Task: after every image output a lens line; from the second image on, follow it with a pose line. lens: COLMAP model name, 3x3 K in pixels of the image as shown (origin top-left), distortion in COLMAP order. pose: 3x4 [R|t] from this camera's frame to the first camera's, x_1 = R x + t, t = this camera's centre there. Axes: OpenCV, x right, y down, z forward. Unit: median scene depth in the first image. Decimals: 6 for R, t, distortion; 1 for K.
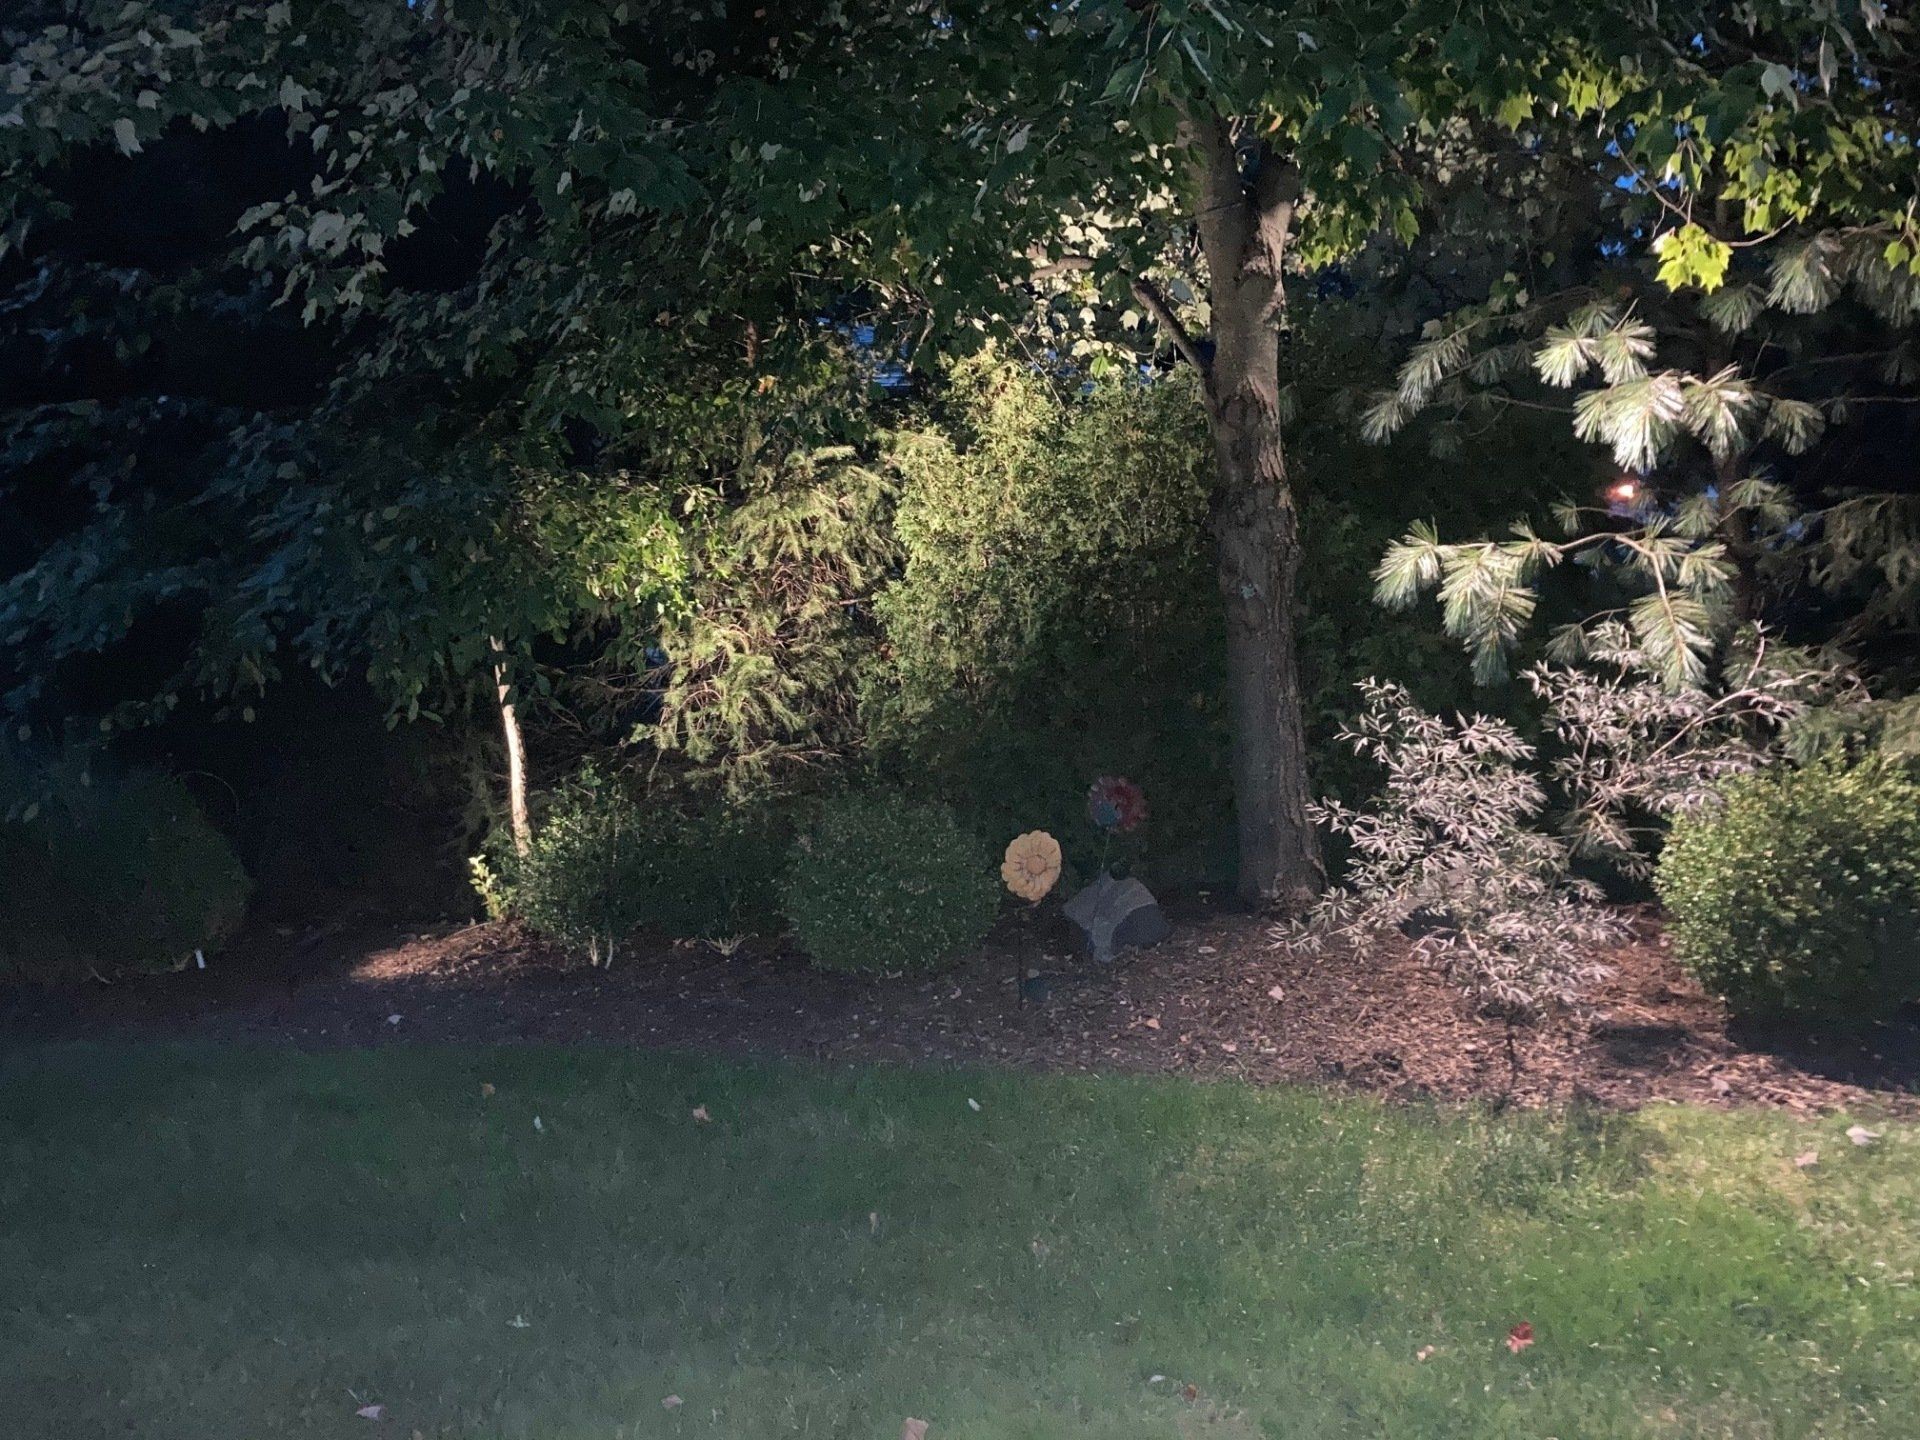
lens RADIAL K [[1520.1, 0, 950.1], [0, 1520.1, 721.3], [0, 0, 1]] dist [0.026257, -0.038029]
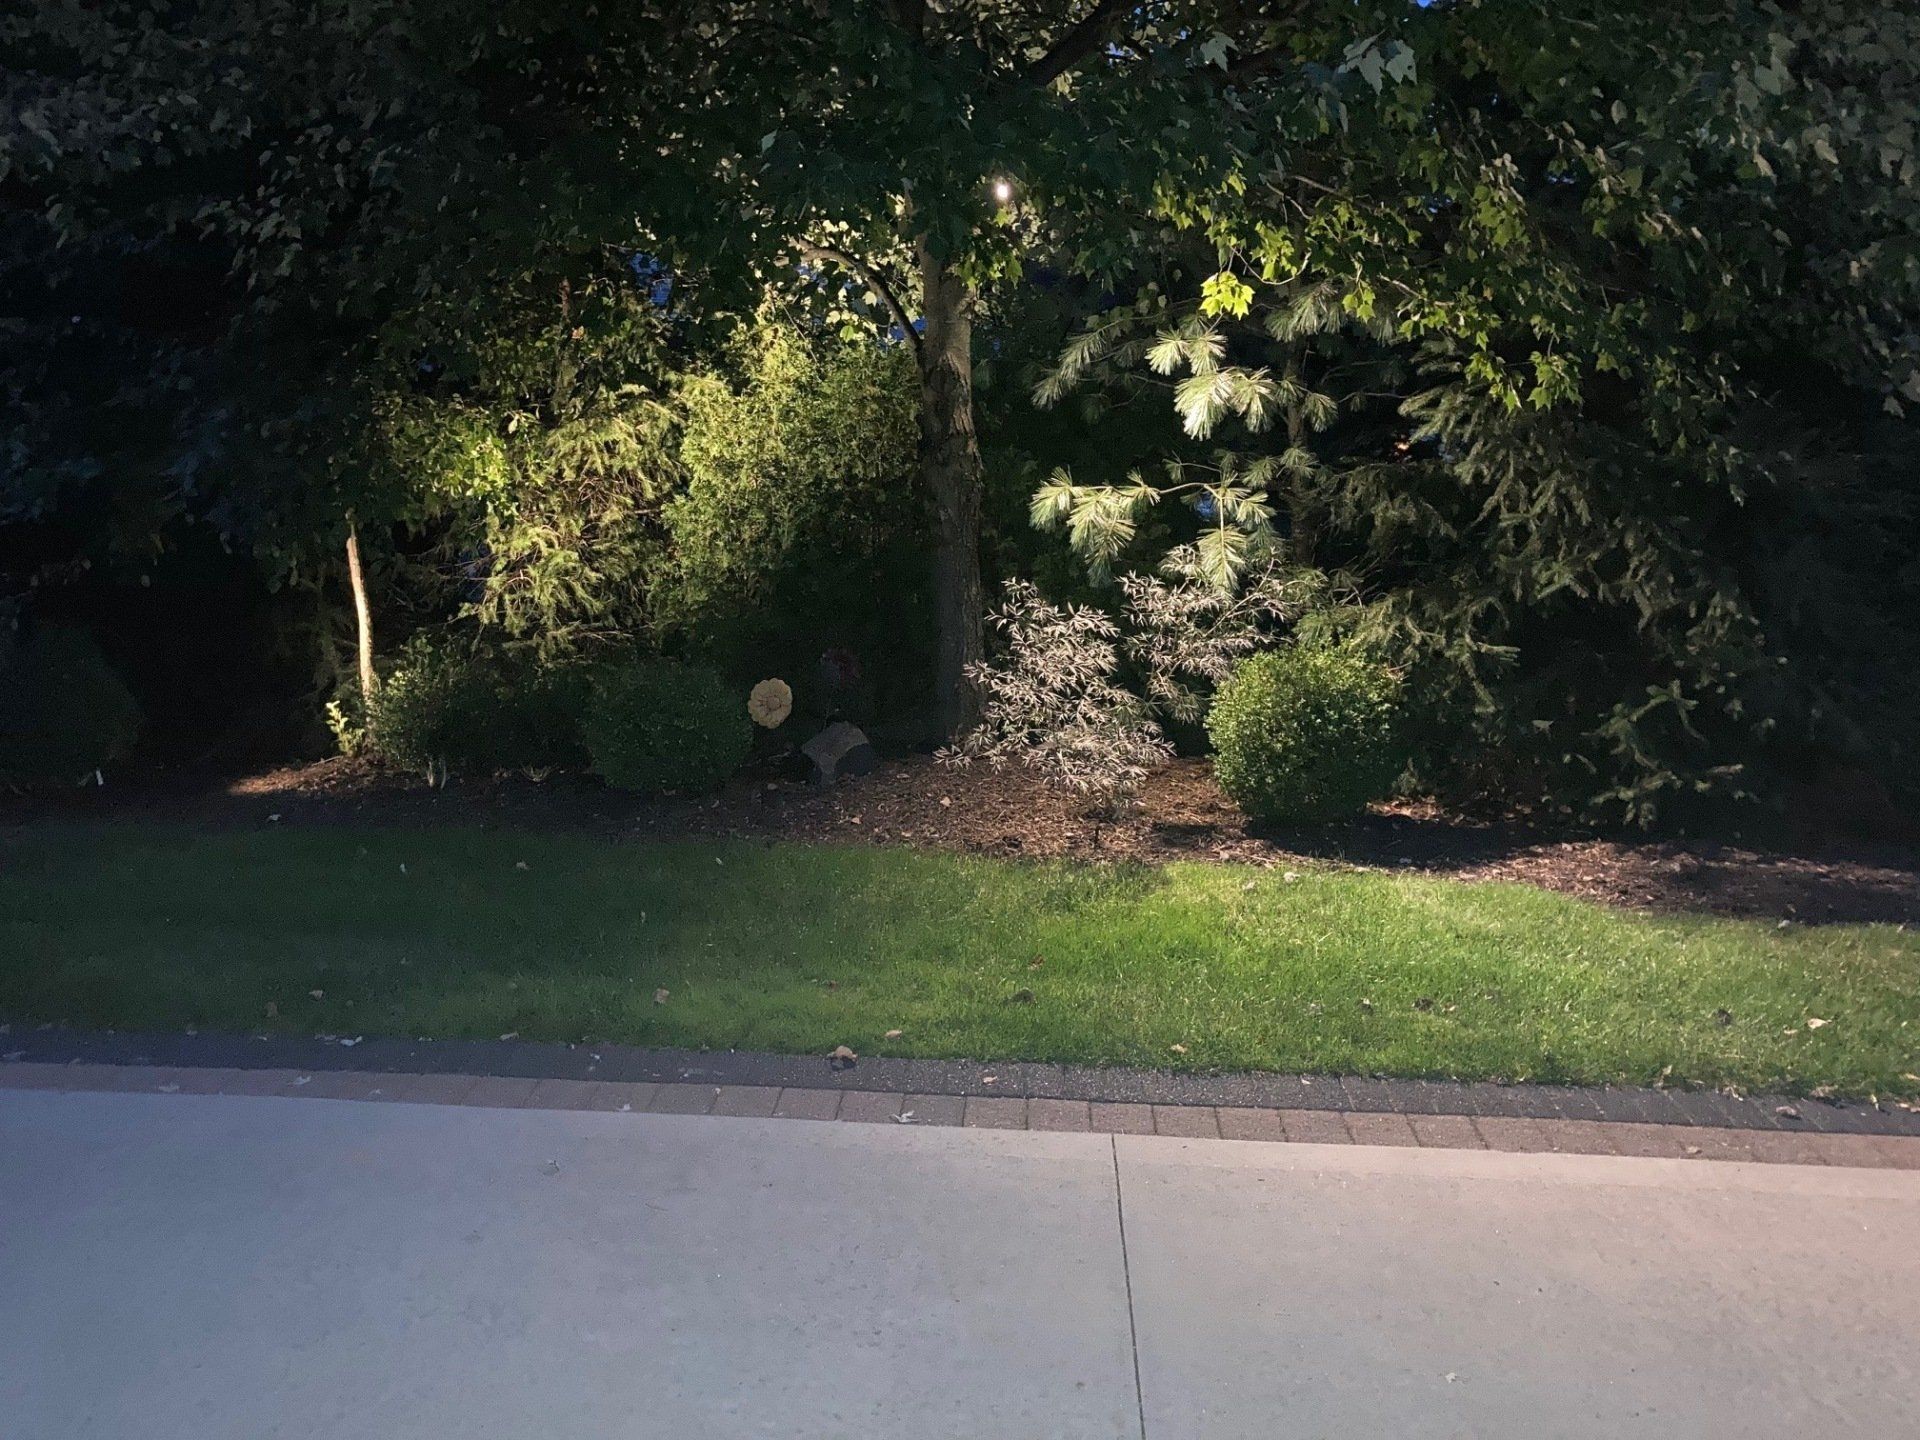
lens RADIAL K [[1520.1, 0, 952.1], [0, 1520.1, 718.9], [0, 0, 1]] dist [0.026257, -0.038029]
pose [[0.990844, 0.025237, 0.132634, 0.029753], [-0.031084, 0.998626, 0.042197, 0.038608], [-0.131387, -0.045934, 0.990266, -0.341864]]
